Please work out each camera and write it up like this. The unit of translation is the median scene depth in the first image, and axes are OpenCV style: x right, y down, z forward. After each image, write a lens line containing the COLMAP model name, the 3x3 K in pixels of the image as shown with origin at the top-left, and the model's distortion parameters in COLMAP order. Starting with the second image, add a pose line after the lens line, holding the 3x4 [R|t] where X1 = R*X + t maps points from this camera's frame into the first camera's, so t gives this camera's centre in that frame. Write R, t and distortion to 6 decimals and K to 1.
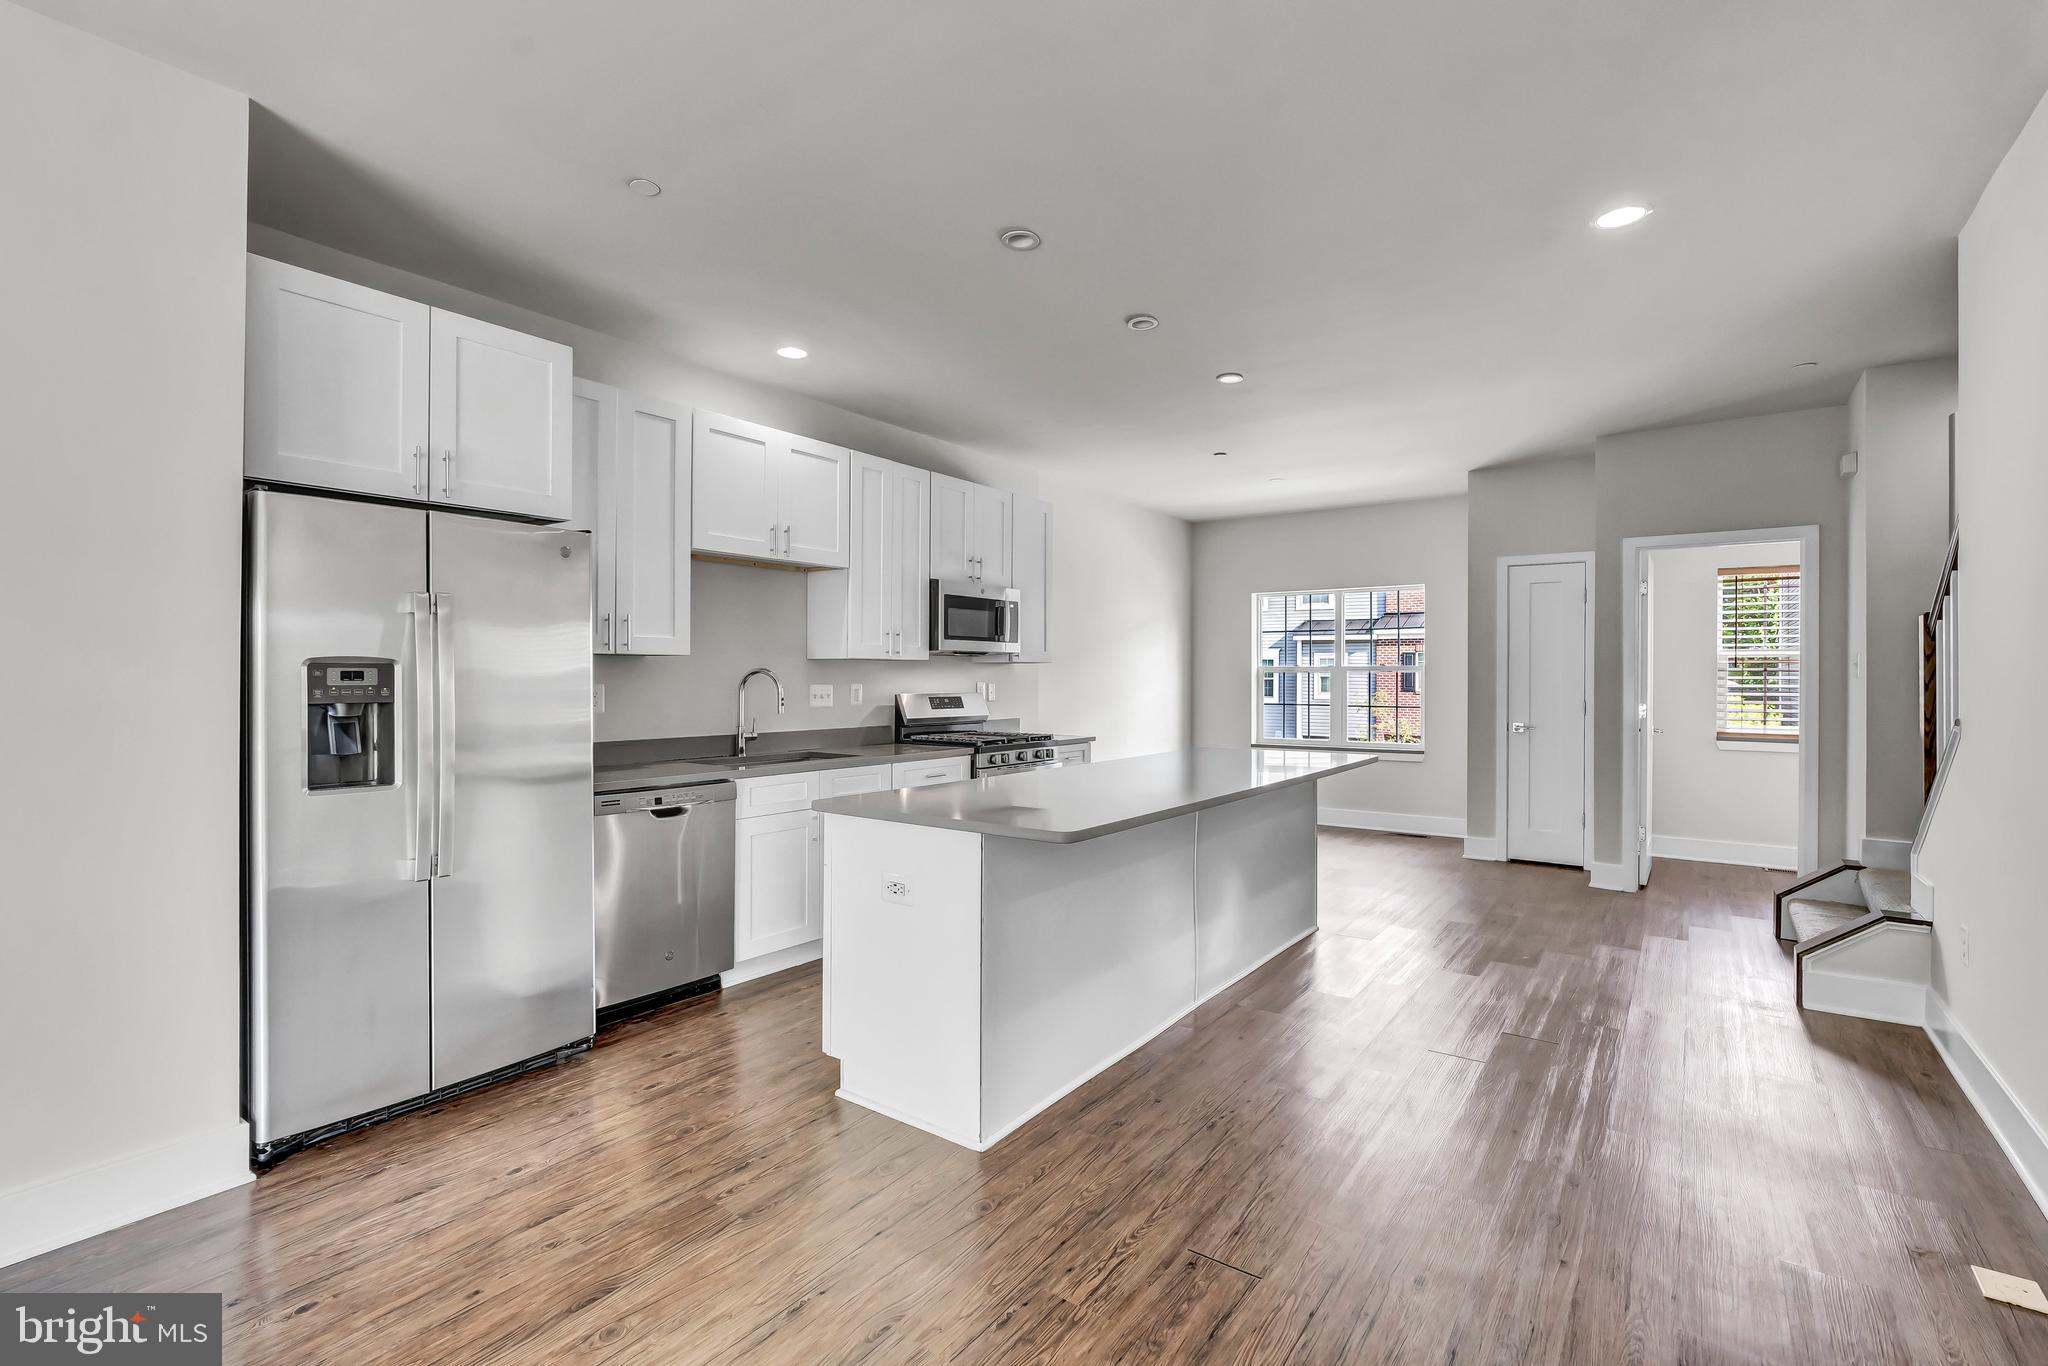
lens RADIAL K [[932.5, 0, 1029.8], [0, 932.5, 671.9], [0, 0, 1]] dist [-0.008560, 0.001015]
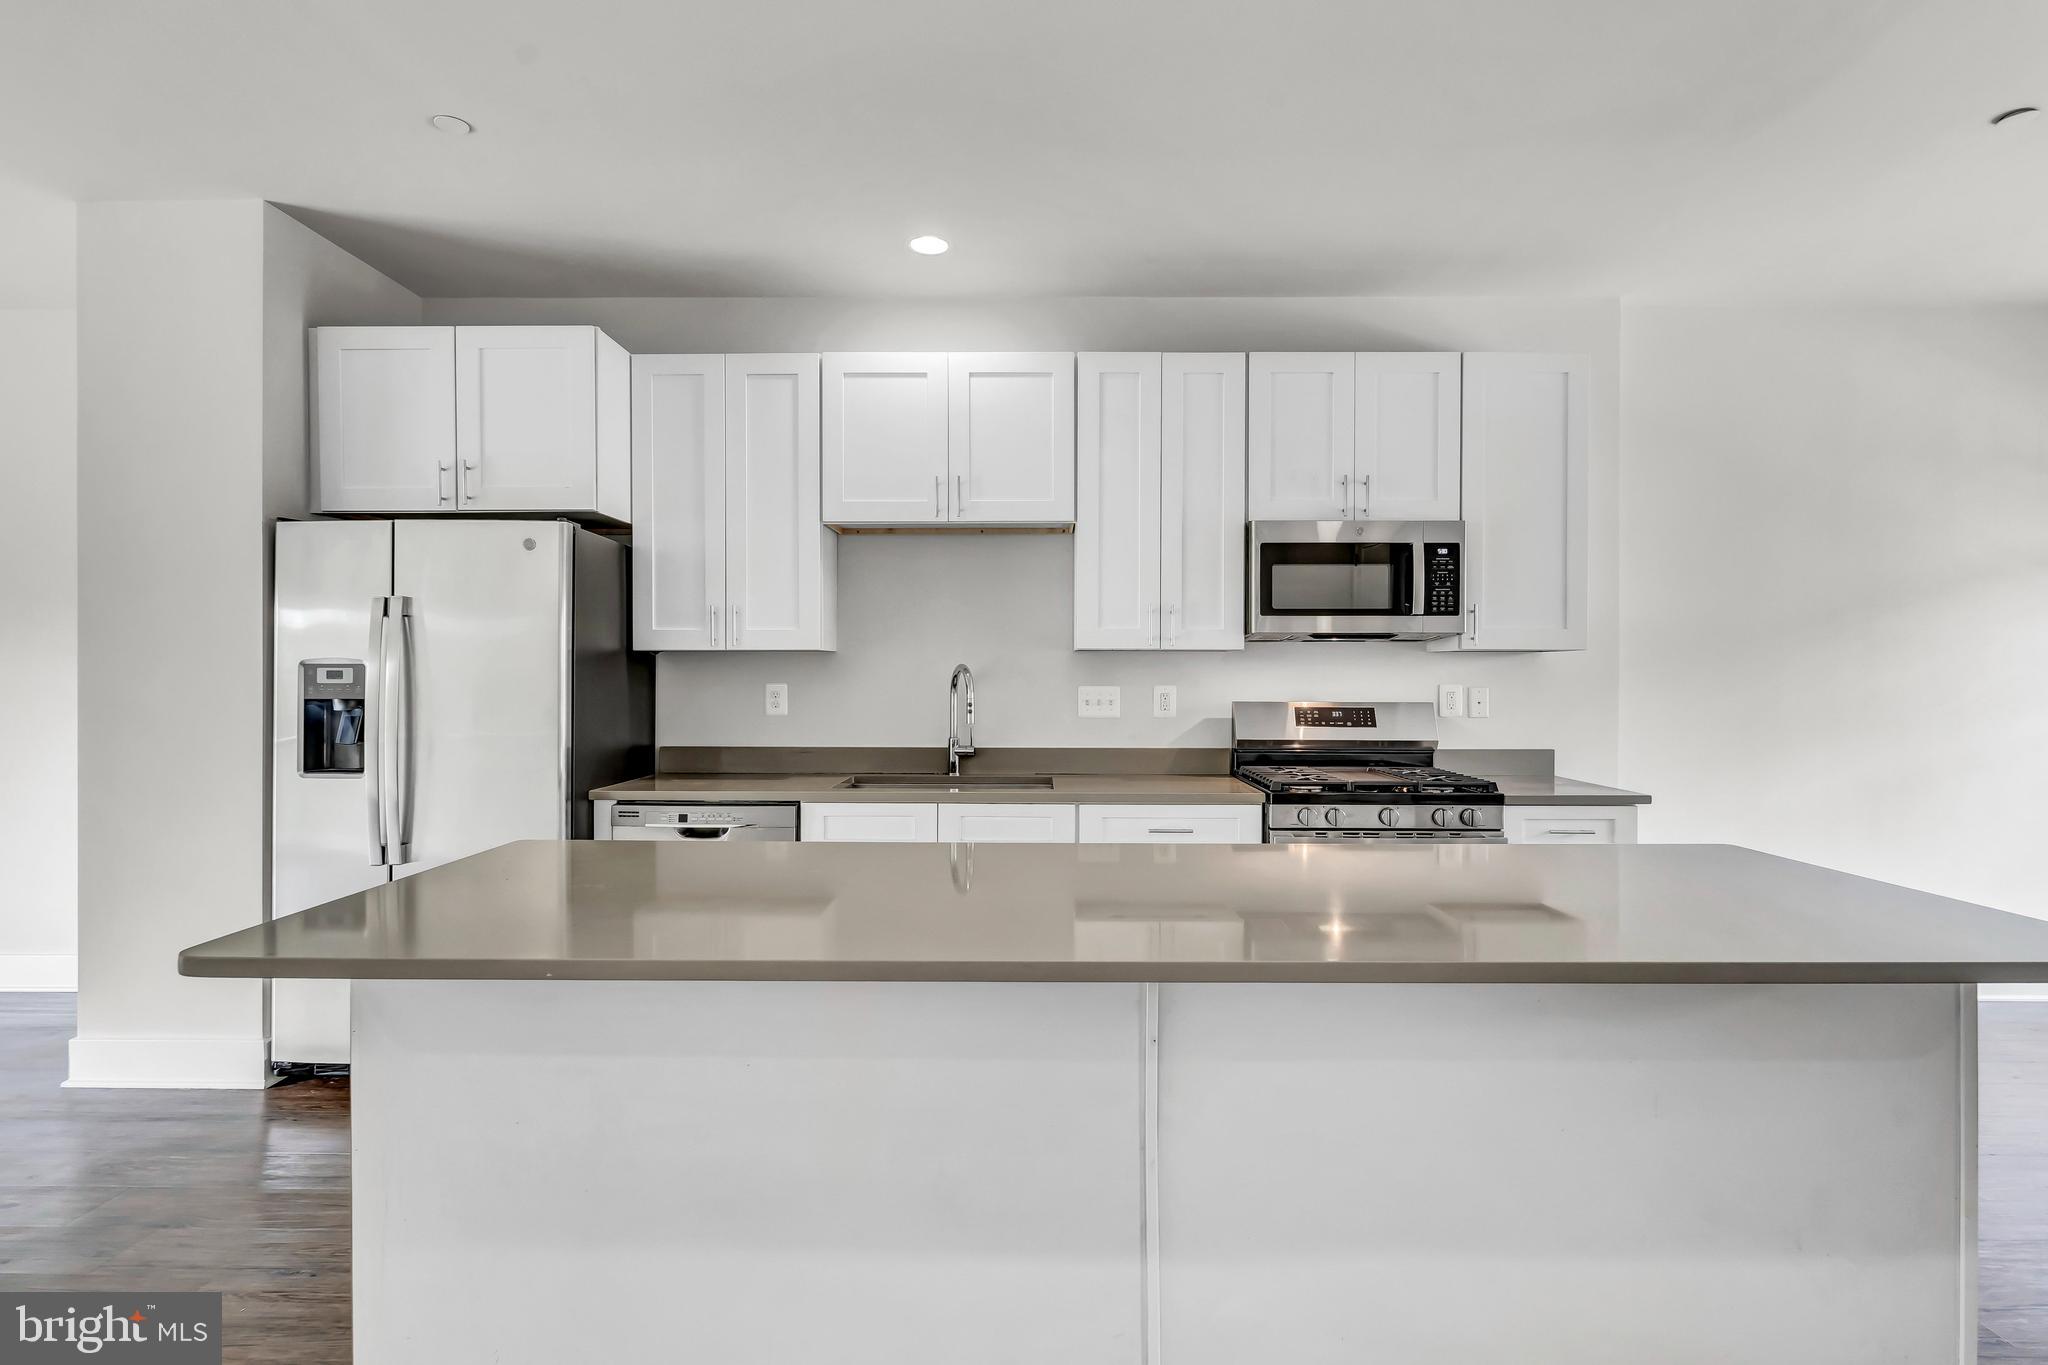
lens RADIAL K [[1005.6, 0, 1025.7], [0, 1005.6, 677.4], [0, 0, 1]] dist [-0.004508, -0.000056]
pose [[0.574799, 0.002089, -0.818292, 0.383211], [0.004436, 0.999974, 0.005669, 0.002102], [0.818283, -0.006889, 0.574774, 0.499321]]
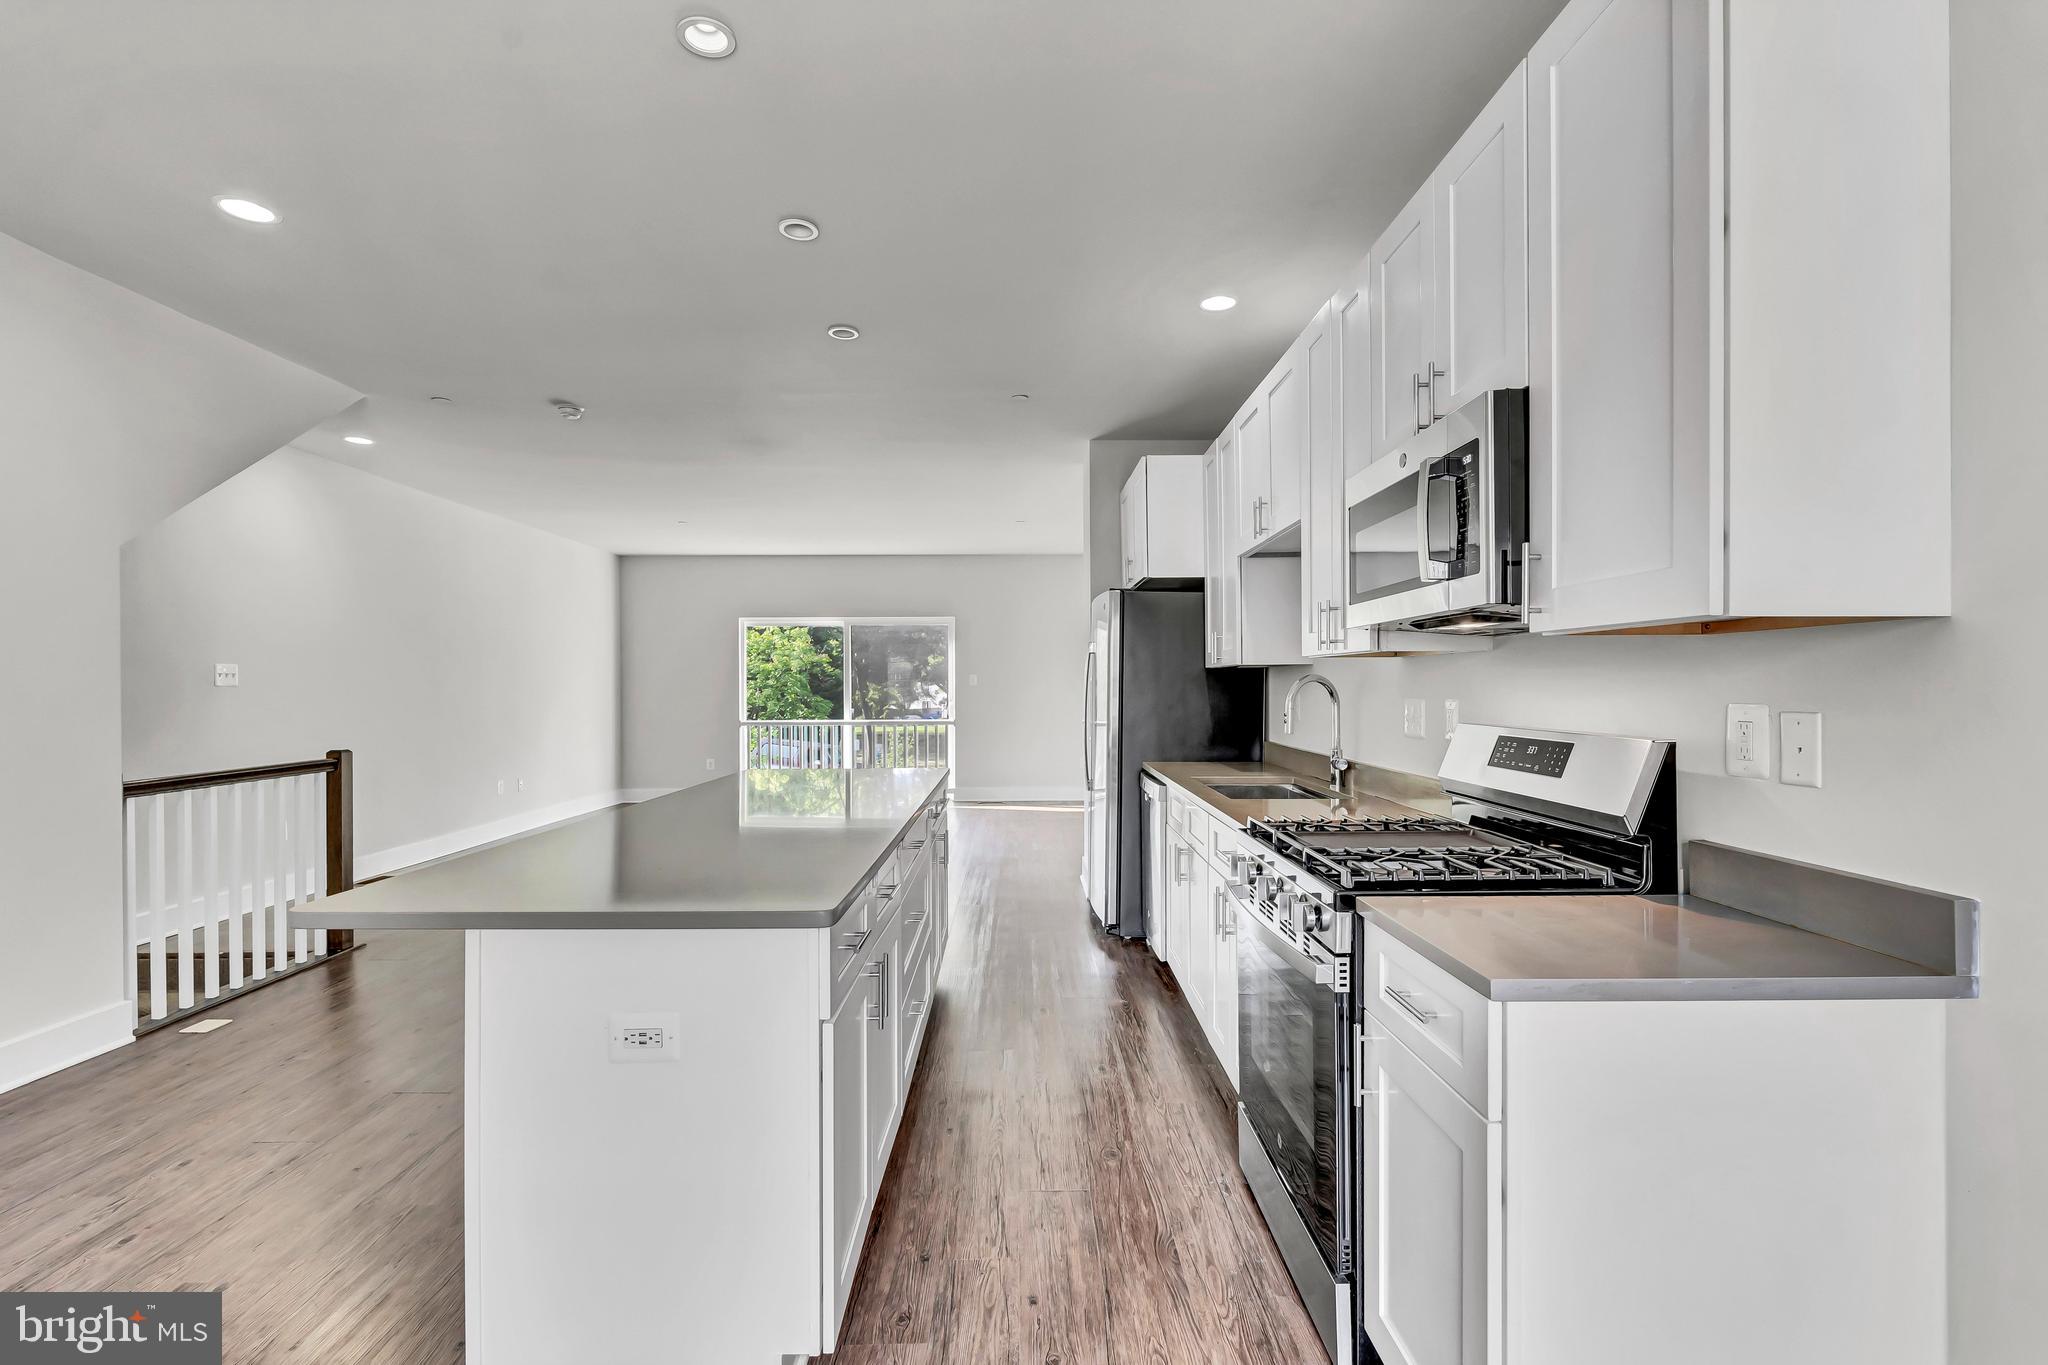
lens RADIAL K [[932.5, 0, 1032.2], [0, 932.5, 686.5], [0, 0, 1]] dist [-0.008560, 0.001015]
pose [[-0.800410, -0.001154, -0.599452, 0.325867], [0.001806, 0.999989, -0.004336, 0.008072], [0.599450, -0.004553, -0.800399, 1.322603]]
